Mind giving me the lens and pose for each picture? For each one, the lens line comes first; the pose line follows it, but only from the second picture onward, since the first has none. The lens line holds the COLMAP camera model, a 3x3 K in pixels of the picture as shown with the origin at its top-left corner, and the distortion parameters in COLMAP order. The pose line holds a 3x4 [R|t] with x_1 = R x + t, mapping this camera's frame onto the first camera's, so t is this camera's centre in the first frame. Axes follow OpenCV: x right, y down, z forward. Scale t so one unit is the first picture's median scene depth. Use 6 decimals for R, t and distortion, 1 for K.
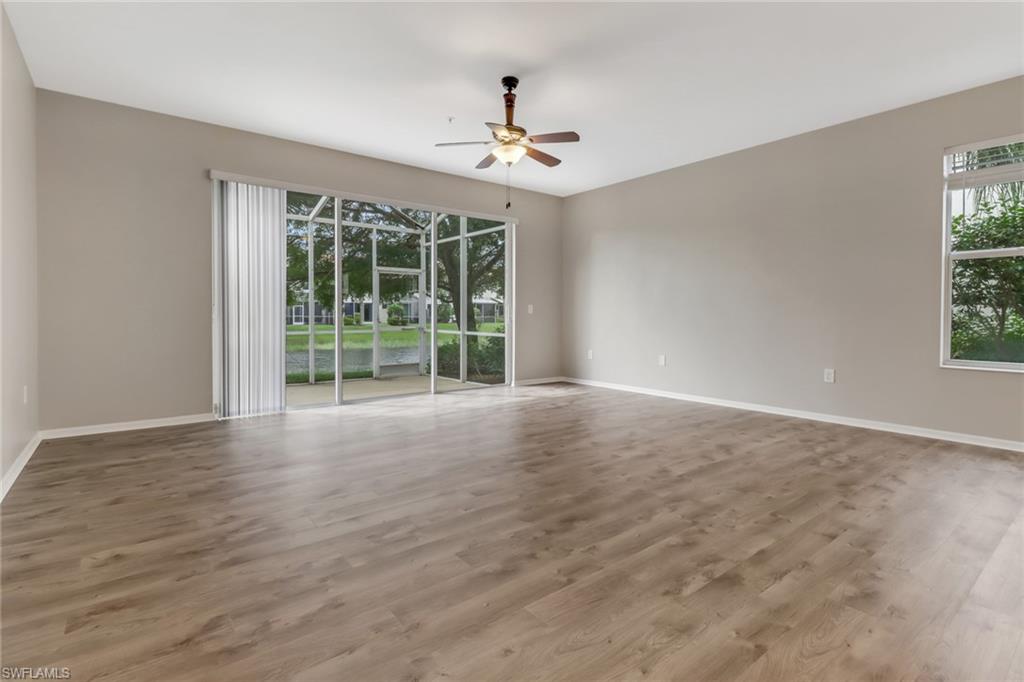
lens RADIAL K [[484.0, 0, 508.1], [0, 484.0, 320.4], [0, 0, 1]] dist [0.018759, -0.012905]
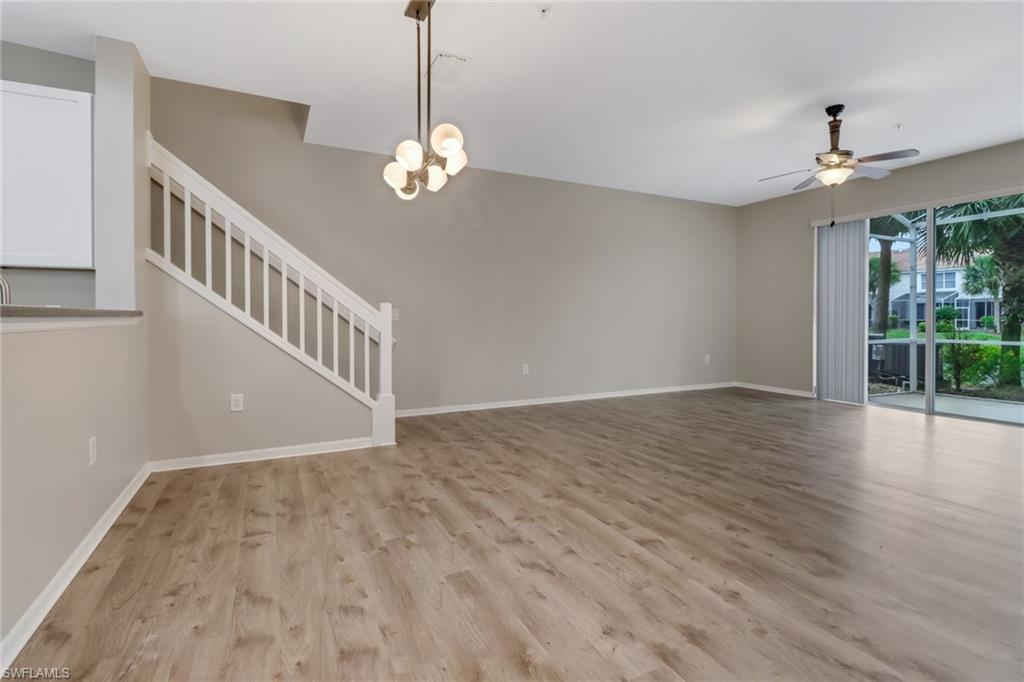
lens RADIAL K [[484.0, 0, 508.1], [0, 484.0, 320.4], [0, 0, 1]] dist [0.018759, -0.012905]
pose [[-0.205666, 0.002642, -0.978619, 1.205539], [-0.009747, 0.999941, 0.004748, -0.022775], [0.978574, 0.010515, -0.205628, 0.523050]]
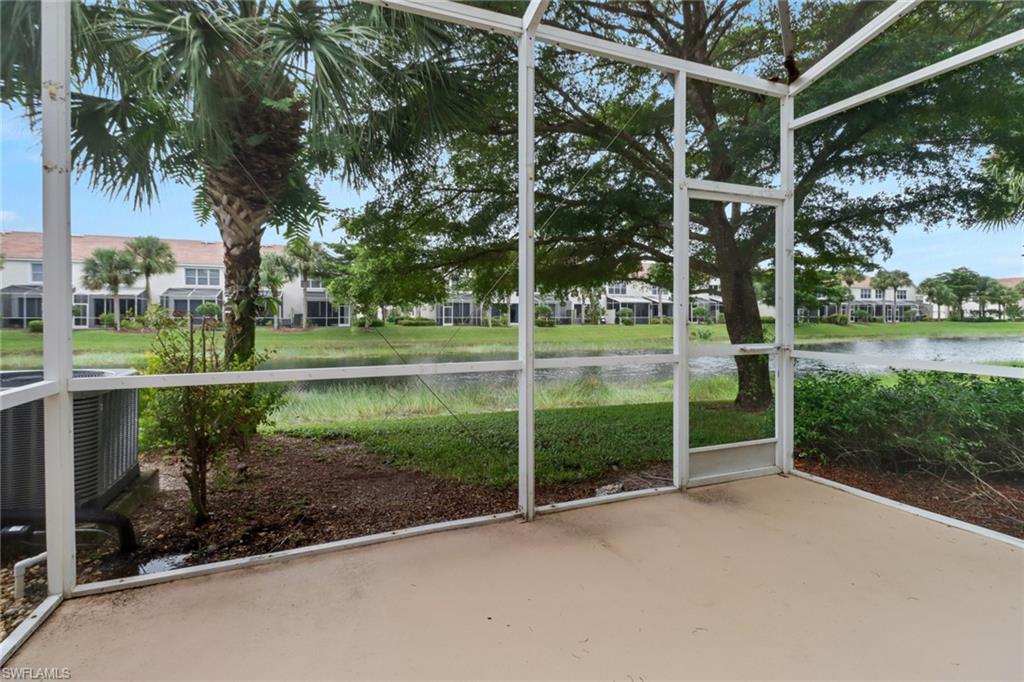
lens RADIAL K [[469.2, 0, 500.3], [0, 469.2, 320.3], [0, 0, 1]] dist [0.011895, -0.000091]
pose [[0.957971, 0.000039, -0.286866, -0.728743], [-0.000521, 0.999999, -0.001607, -0.010516], [0.286866, 0.001689, 0.957969, 1.509285]]
